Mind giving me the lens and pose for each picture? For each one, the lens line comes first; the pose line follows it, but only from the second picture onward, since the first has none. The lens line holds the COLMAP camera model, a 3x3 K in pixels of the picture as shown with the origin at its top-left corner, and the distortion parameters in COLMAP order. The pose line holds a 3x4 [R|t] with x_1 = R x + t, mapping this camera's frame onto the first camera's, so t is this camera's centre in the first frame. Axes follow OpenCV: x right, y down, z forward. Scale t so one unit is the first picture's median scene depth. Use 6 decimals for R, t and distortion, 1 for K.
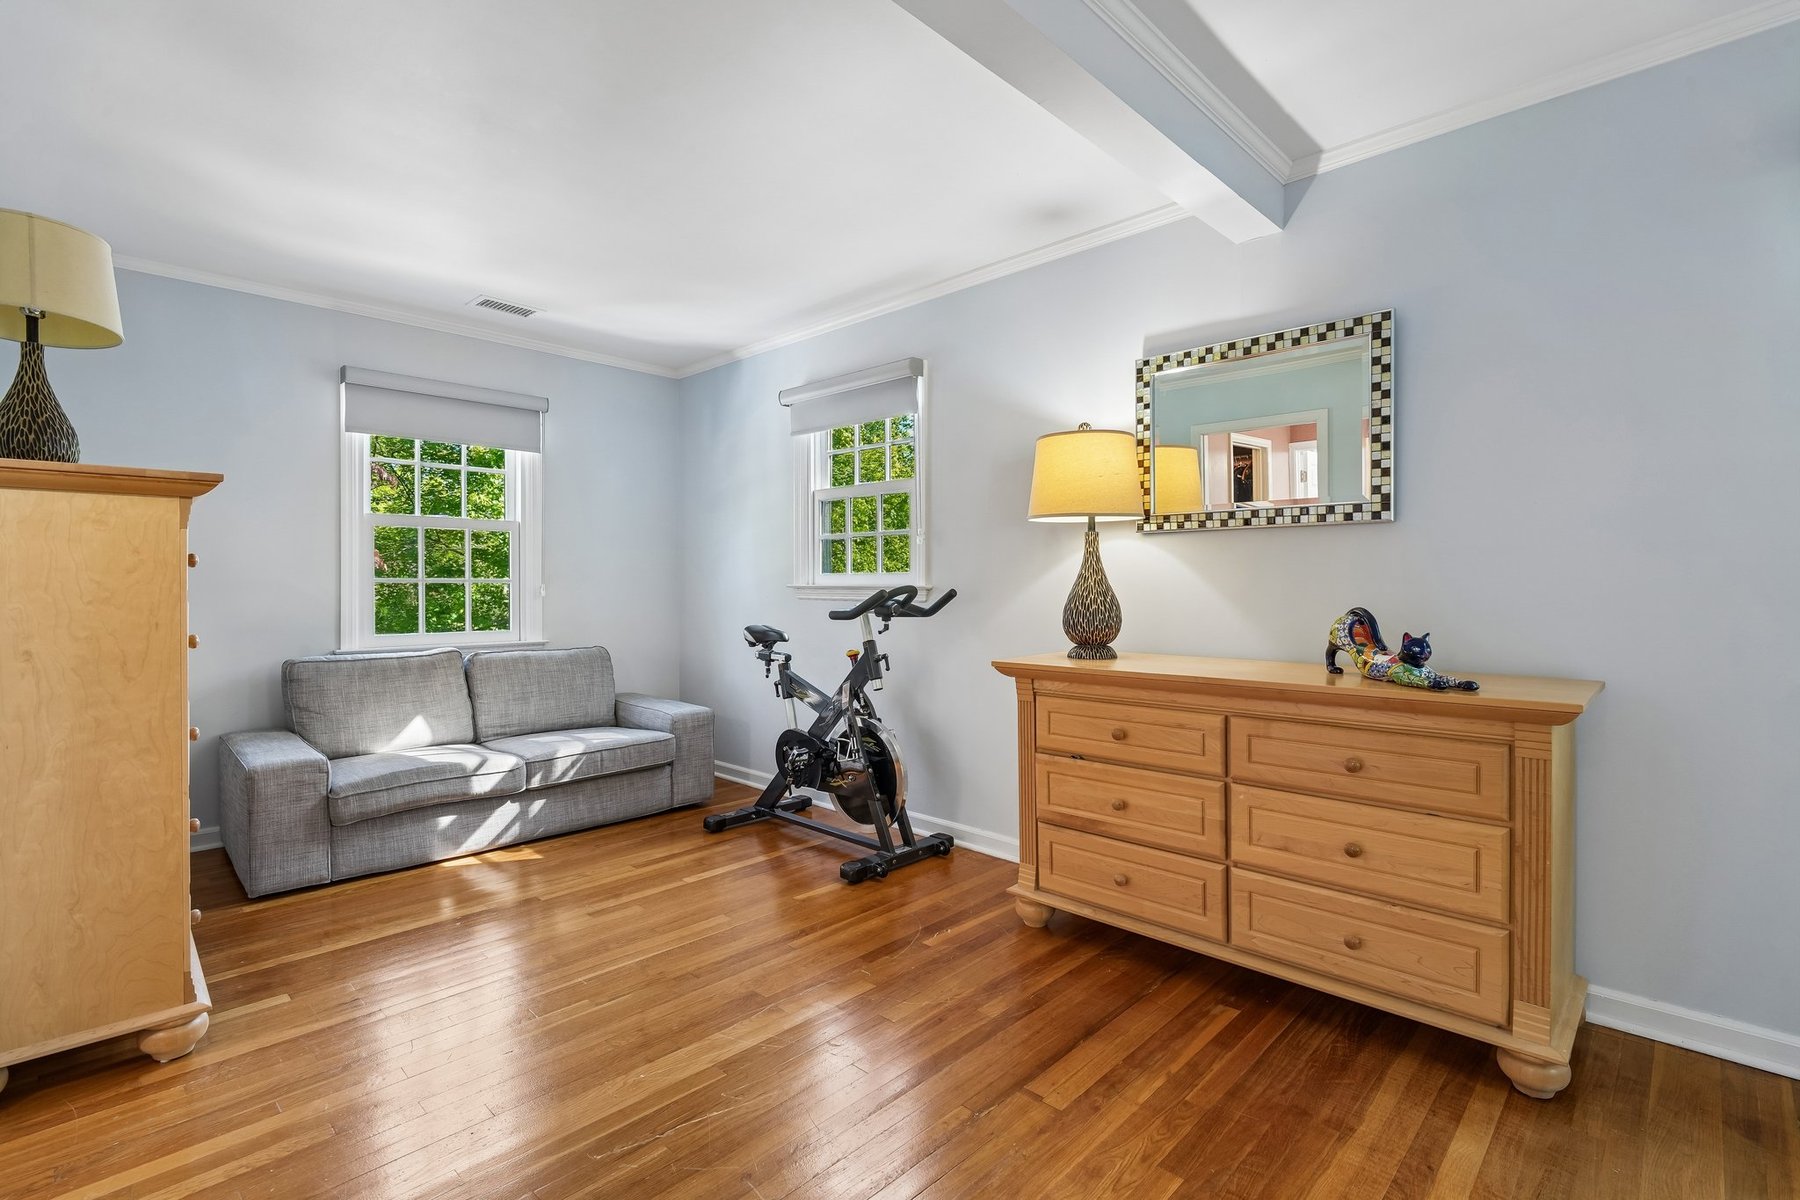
lens RADIAL K [[837.1, 0, 894.2], [0, 837.1, 589.0], [0, 0, 1]] dist [0.003222, 0.000404]
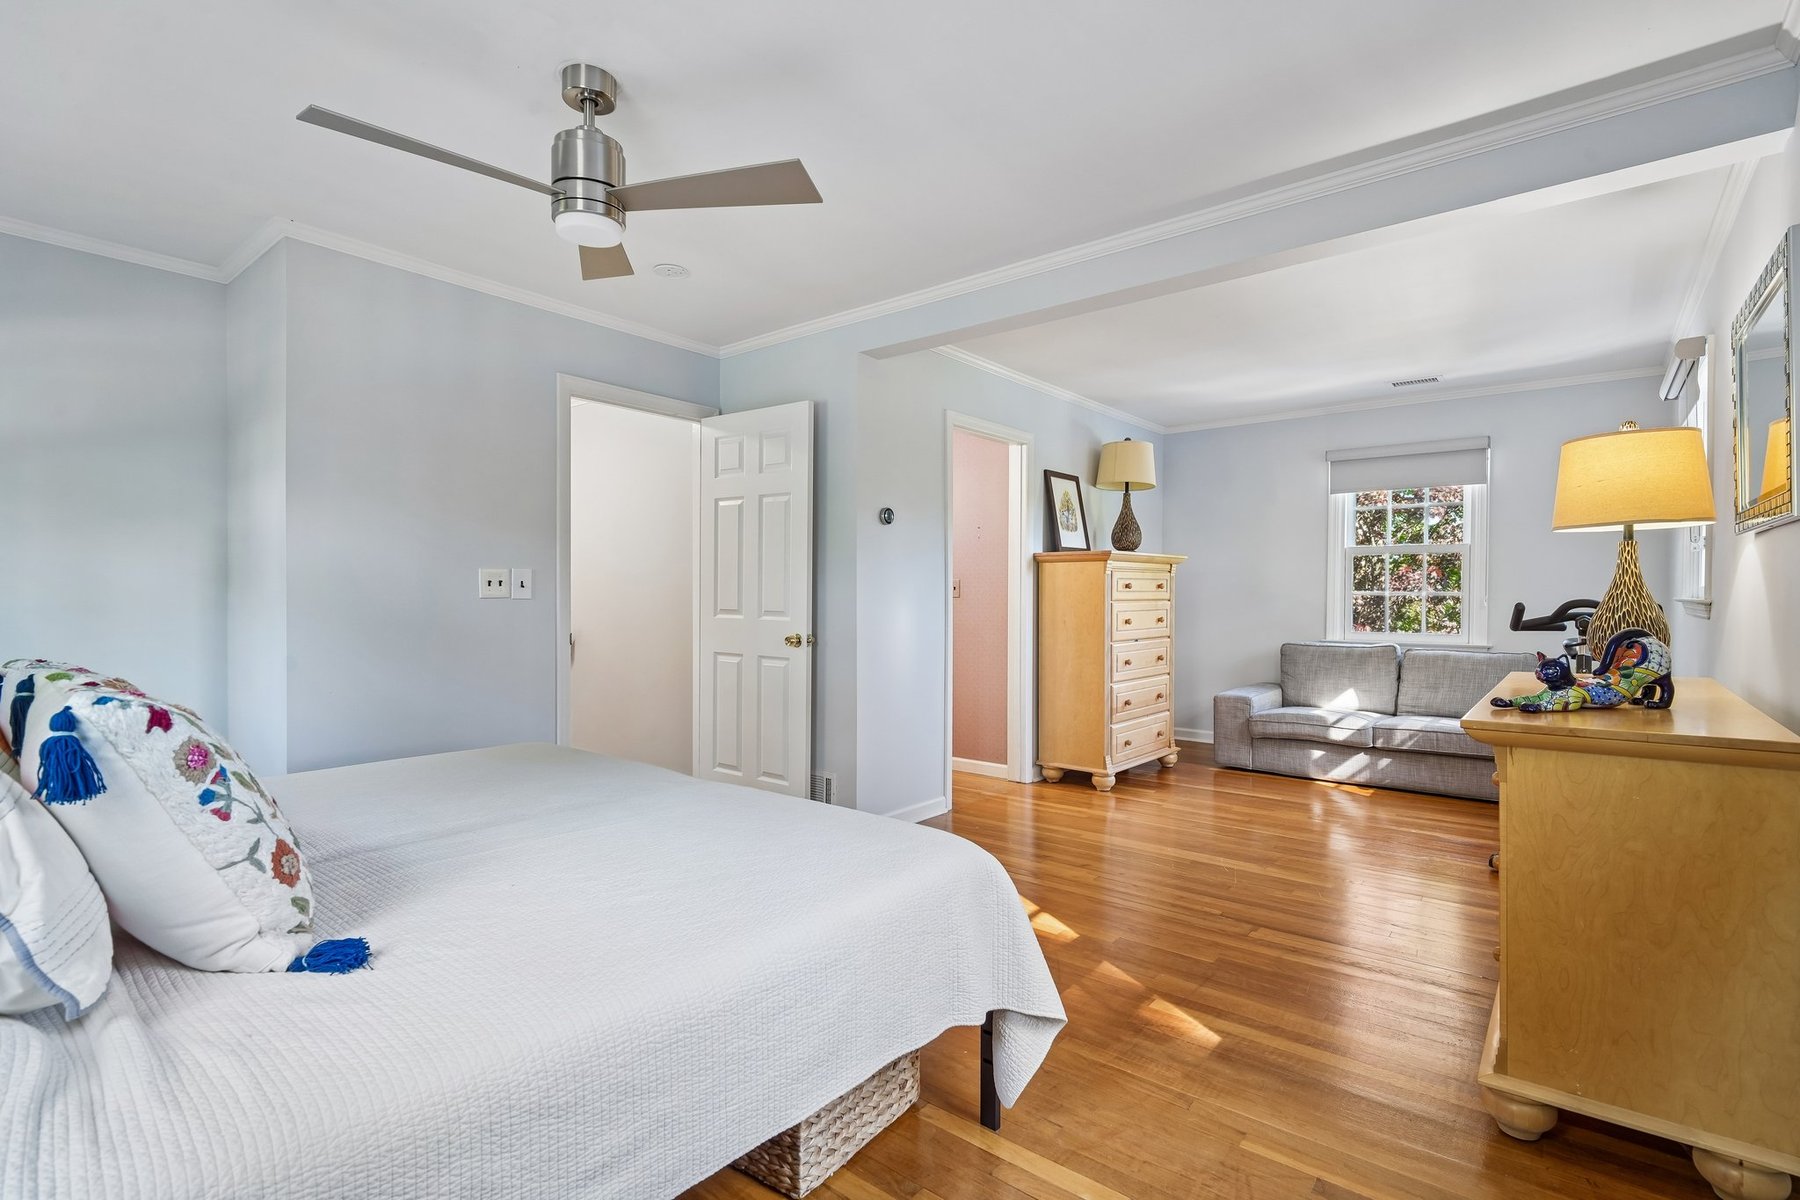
lens RADIAL K [[837.1, 0, 894.2], [0, 837.1, 589.0], [0, 0, 1]] dist [0.003222, 0.000404]
pose [[0.089800, -0.004522, -0.995950, 0.833894], [-0.007262, 0.999960, -0.005195, -0.004819], [0.995933, 0.007699, 0.089764, 0.098653]]
